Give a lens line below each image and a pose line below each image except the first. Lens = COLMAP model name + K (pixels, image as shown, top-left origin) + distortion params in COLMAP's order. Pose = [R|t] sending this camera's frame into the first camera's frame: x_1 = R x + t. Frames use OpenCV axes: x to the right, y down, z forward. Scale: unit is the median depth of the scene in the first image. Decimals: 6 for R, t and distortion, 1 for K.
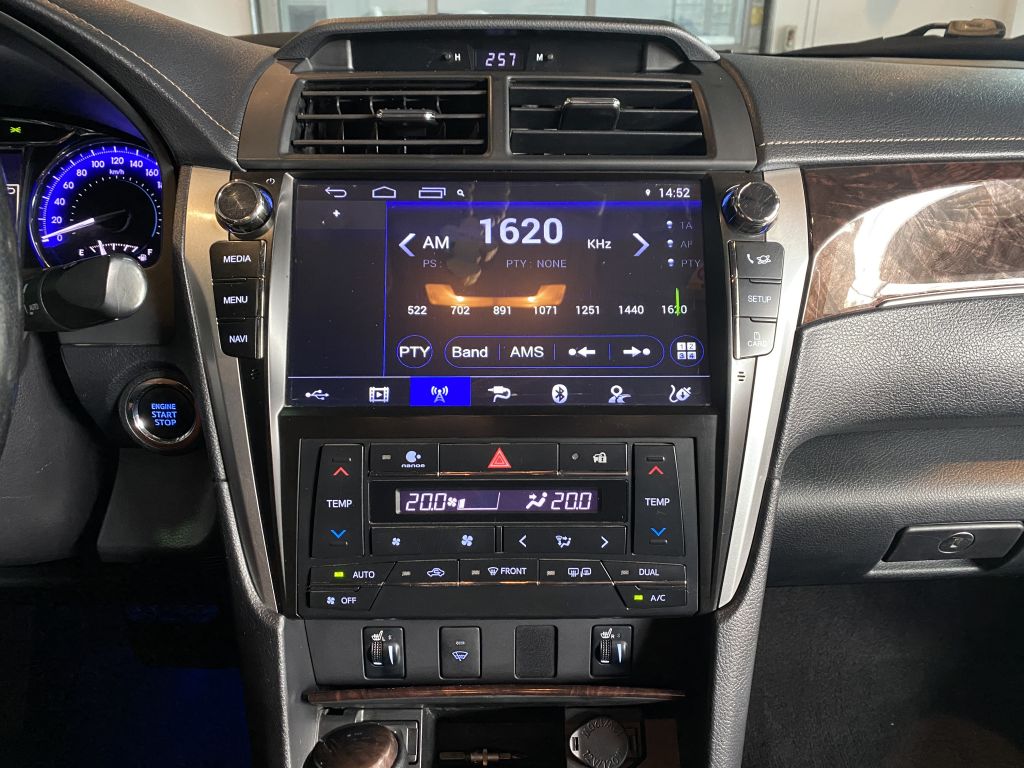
lens RADIAL K [[787.0, 0, 507.5], [0, 787.0, 379.6], [0, 0, 1]] dist [0.043331, -0.066633]
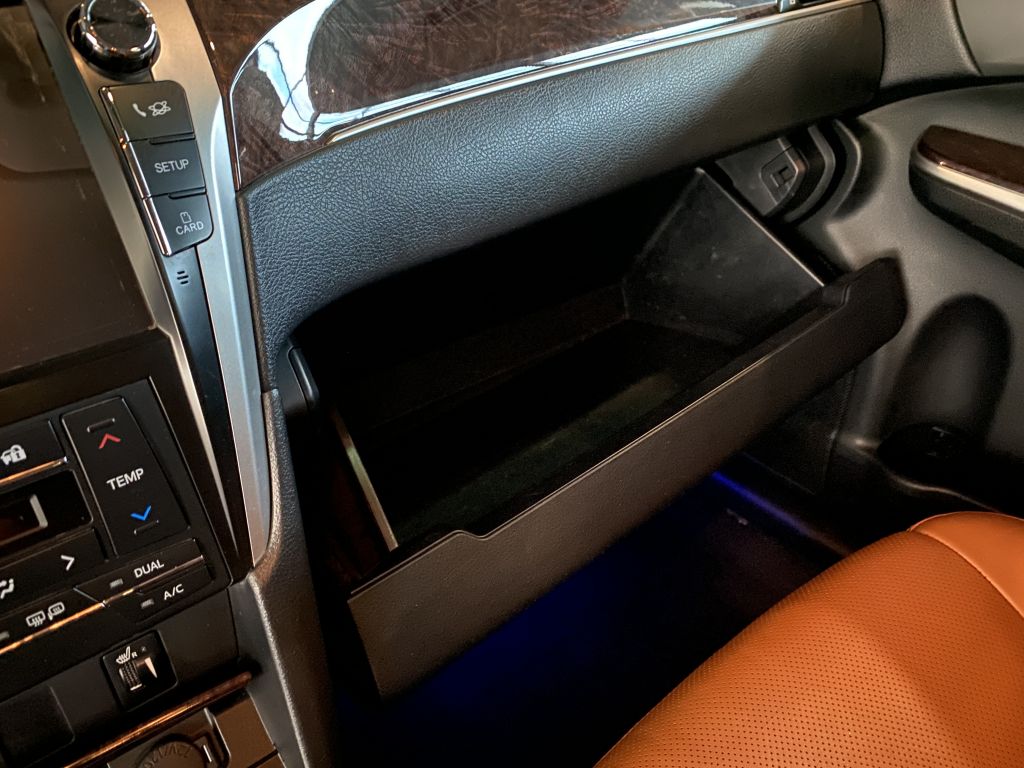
lens RADIAL K [[787.0, 0, 505.0], [0, 787.0, 373.8], [0, 0, 1]] dist [0.043331, -0.066633]
pose [[0.796687, -0.334354, 0.503485, 0.128265], [0.235411, 0.938921, 0.251016, -0.032194], [-0.556661, -0.081455, 0.826737, 0.213505]]
